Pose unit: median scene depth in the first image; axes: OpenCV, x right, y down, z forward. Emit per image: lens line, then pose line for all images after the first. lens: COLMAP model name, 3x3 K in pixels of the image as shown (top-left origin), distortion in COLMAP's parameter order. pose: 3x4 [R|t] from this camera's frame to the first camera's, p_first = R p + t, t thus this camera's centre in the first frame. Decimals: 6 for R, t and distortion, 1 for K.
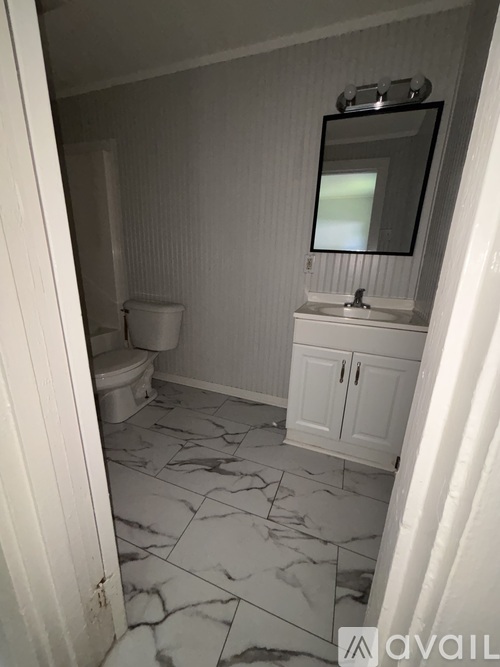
lens RADIAL K [[274.1, 0, 253.4], [0, 274.1, 336.1], [0, 0, 1]] dist [0.000087, 0.000445]
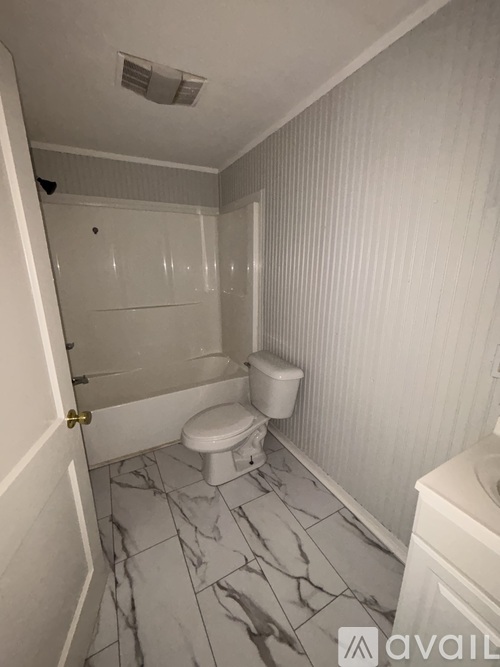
lens RADIAL K [[274.1, 0, 253.4], [0, 274.1, 336.1], [0, 0, 1]] dist [0.000087, 0.000445]
pose [[0.760427, 0.125623, -0.637157, 0.147697], [-0.154975, 0.987870, 0.009812, -0.211257], [0.630661, 0.091283, 0.770671, 0.284814]]
